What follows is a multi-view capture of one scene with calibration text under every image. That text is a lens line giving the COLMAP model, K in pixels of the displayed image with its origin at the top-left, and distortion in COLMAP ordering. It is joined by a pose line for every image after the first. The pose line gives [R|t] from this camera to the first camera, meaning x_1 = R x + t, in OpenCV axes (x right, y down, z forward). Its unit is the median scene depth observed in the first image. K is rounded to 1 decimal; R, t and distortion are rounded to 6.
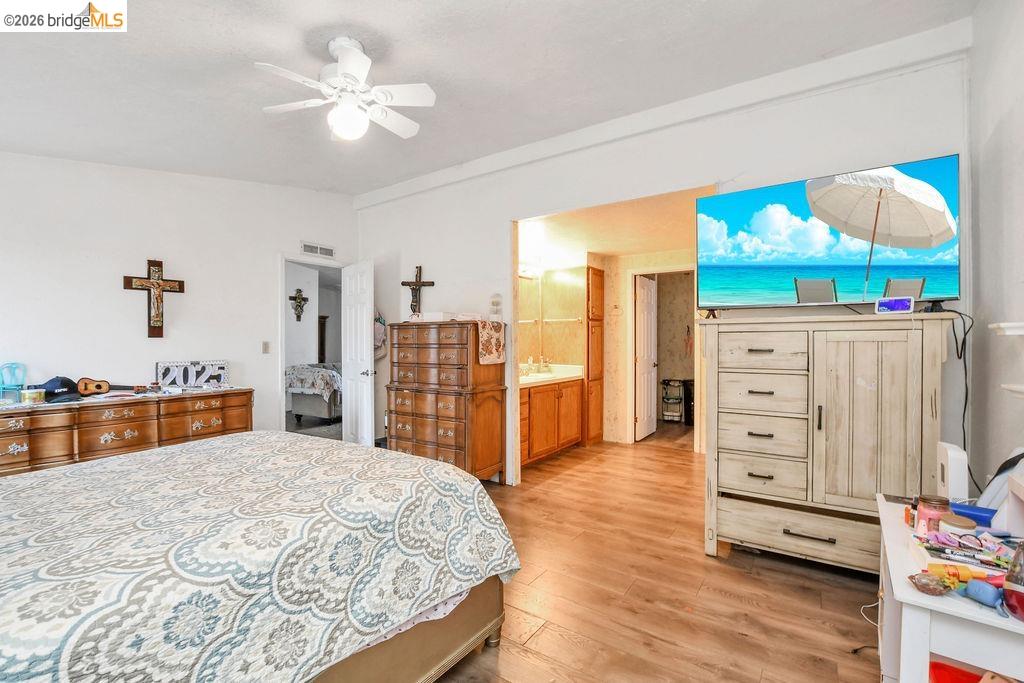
lens RADIAL K [[448.6, 0, 512.9], [0, 448.6, 342.5], [0, 0, 1]] dist [-0.020250, 0.000430]
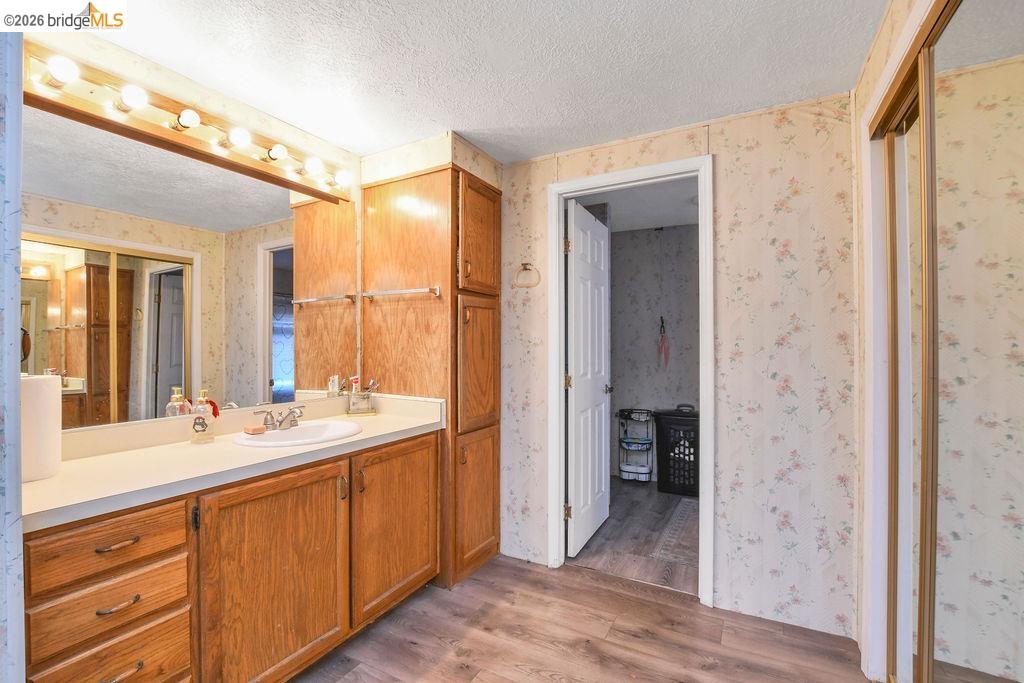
lens RADIAL K [[448.6, 0, 509.8], [0, 448.6, 342.0], [0, 0, 1]] dist [-0.020250, 0.000430]
pose [[0.995016, 0.000944, 0.099710, 0.168789], [0.000379, 0.999912, -0.013245, 0.003386], [-0.099713, 0.013217, 0.994928, 0.544159]]
